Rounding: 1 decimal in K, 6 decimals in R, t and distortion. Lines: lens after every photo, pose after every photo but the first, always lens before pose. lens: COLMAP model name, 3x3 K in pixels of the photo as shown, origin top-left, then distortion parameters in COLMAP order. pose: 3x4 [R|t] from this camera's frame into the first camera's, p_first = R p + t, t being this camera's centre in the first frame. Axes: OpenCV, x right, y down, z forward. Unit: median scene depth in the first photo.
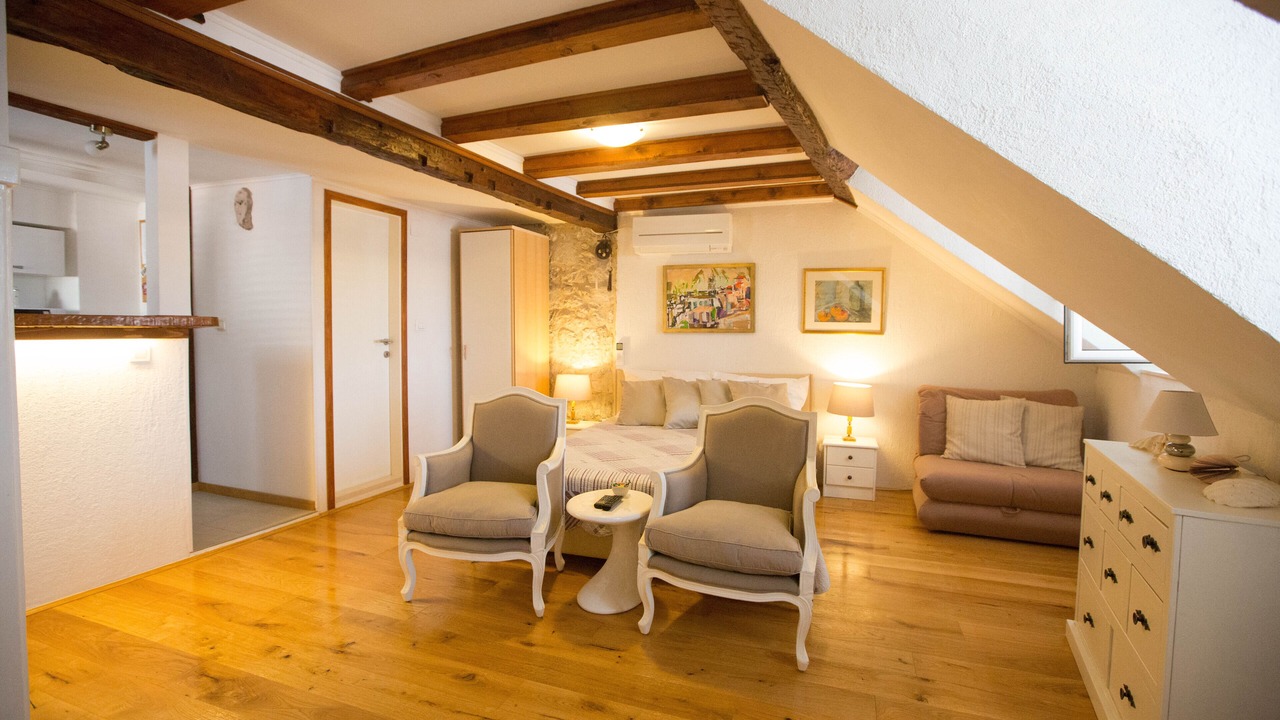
lens RADIAL K [[578.5, 0, 643.5], [0, 578.5, 354.3], [0, 0, 1]] dist [-0.047295, 0.014948]
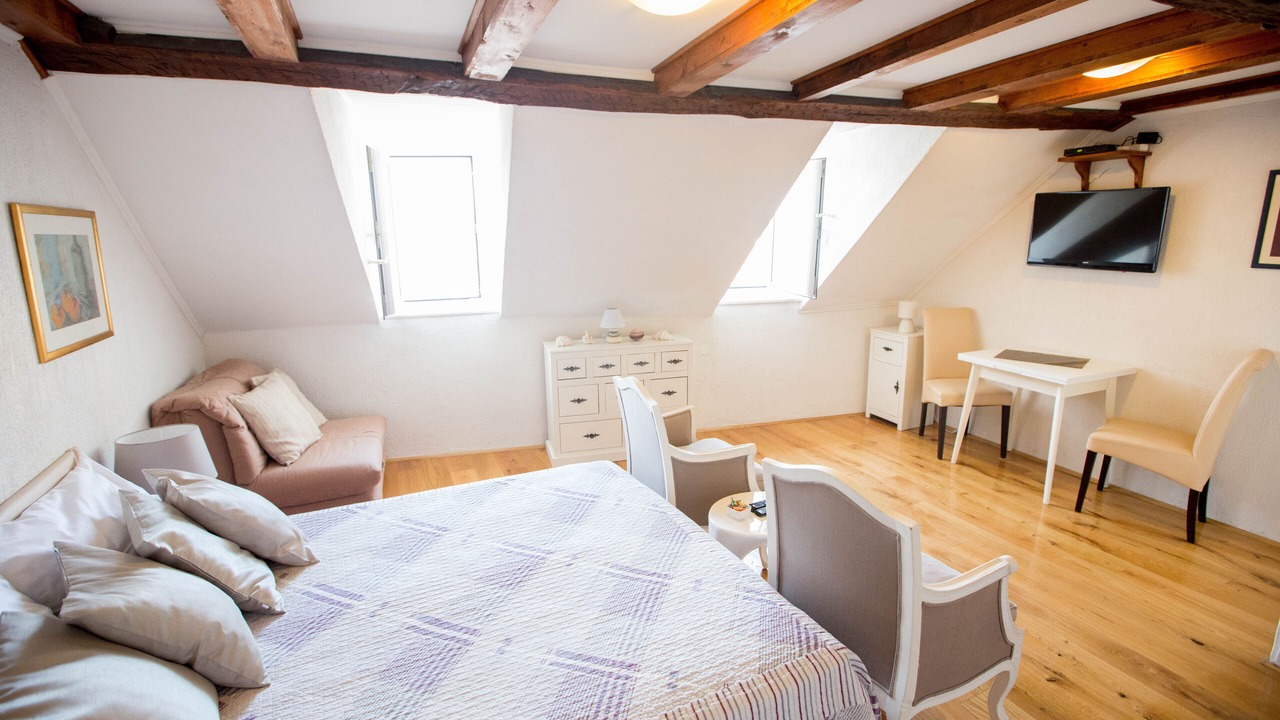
lens RADIAL K [[588.8, 0, 625.1], [0, 588.8, 357.6], [0, 0, 1]] dist [-0.047035, 0.016225]
pose [[-0.675597, -0.157539, 0.720243, -0.424329], [0.042686, 0.966907, 0.251532, -0.175875], [-0.736035, 0.200679, -0.646514, 1.340649]]
